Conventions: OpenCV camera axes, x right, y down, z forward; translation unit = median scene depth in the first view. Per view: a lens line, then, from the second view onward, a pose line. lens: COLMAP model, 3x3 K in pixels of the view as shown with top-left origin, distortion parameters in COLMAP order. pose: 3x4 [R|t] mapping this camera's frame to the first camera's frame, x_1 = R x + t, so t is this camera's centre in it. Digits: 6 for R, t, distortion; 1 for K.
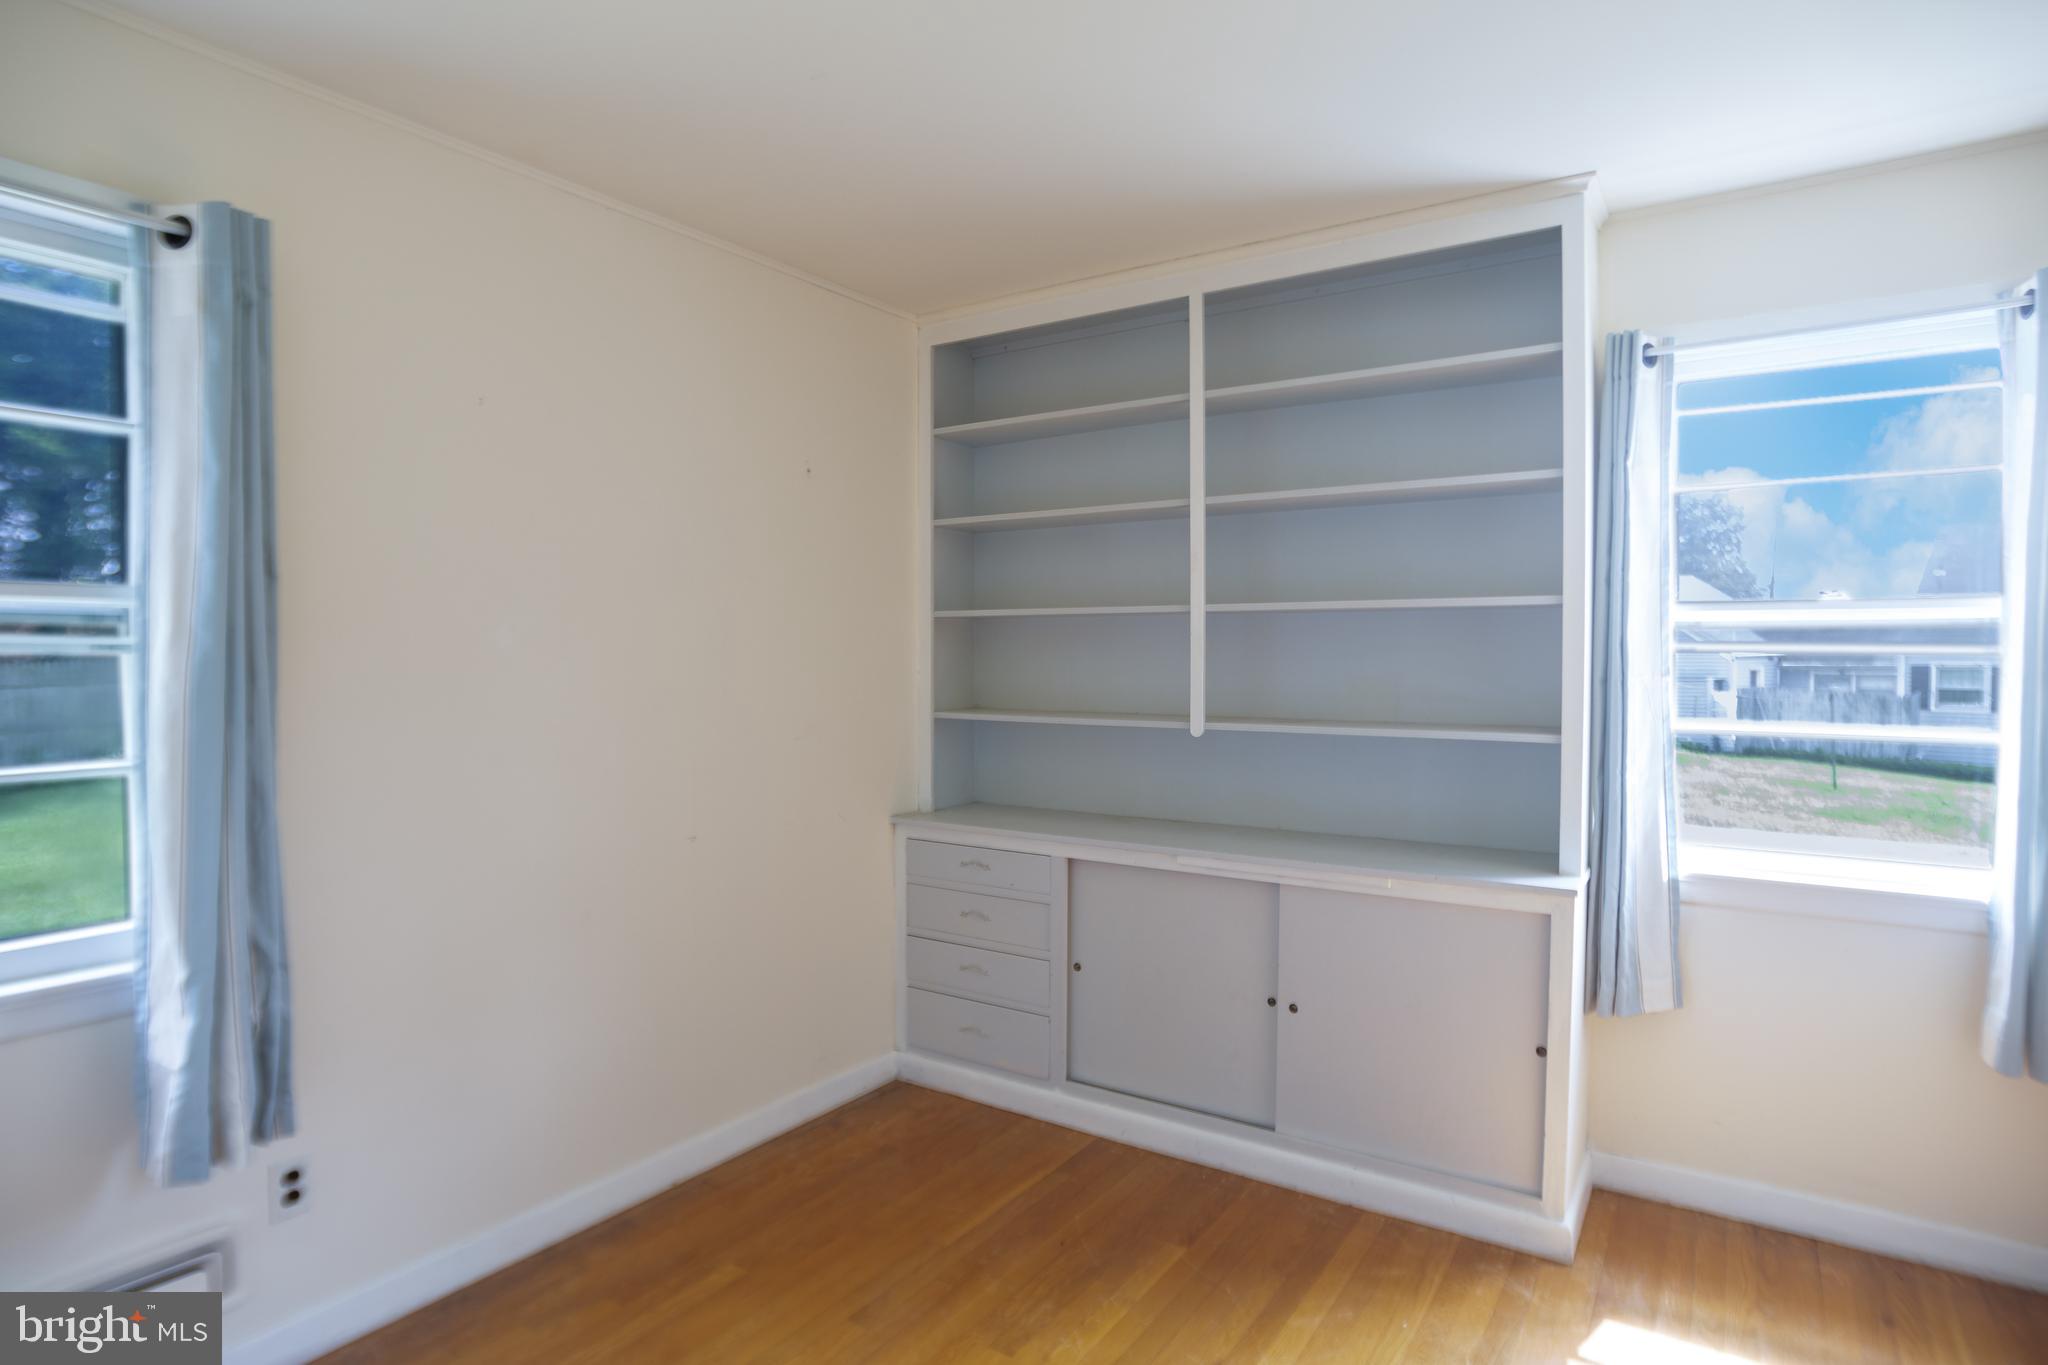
lens RADIAL K [[1177.2, 0, 1024.0], [0, 1177.2, 682.5], [0, 0, 1]] dist [0.024409, 0.002427]
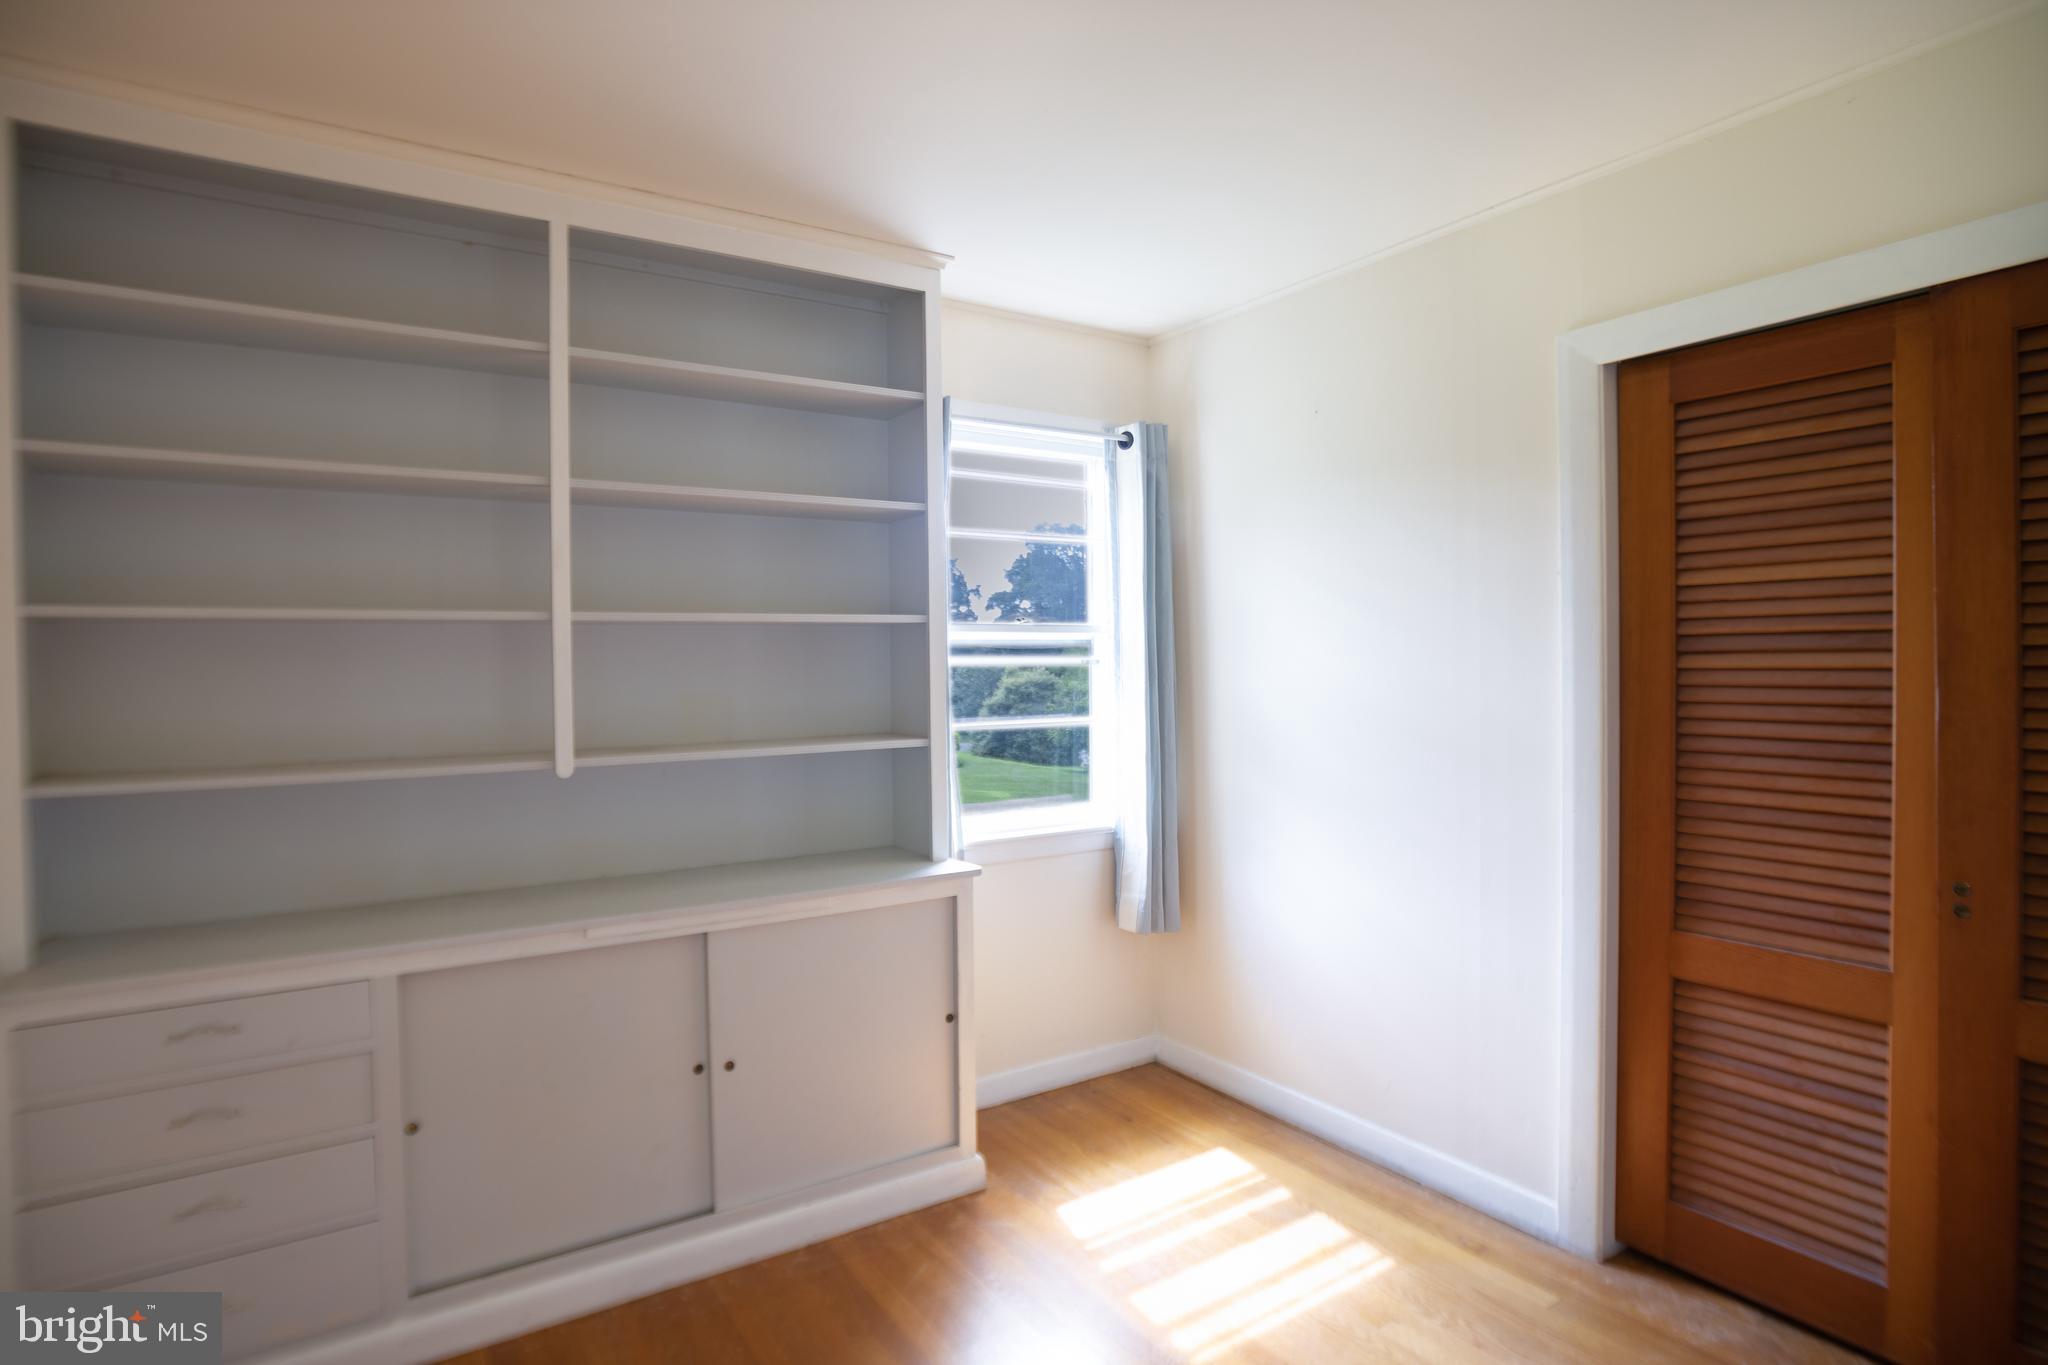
lens RADIAL K [[1102.2, 0, 1024.0], [0, 1102.2, 682.5], [0, 0, 1]] dist [-0.028883, 0.028395]
pose [[0.405239, -0.024364, 0.913886, -0.424606], [0.037064, 0.999261, 0.010205, -0.015050], [-0.913459, 0.029737, 0.405842, 0.436580]]
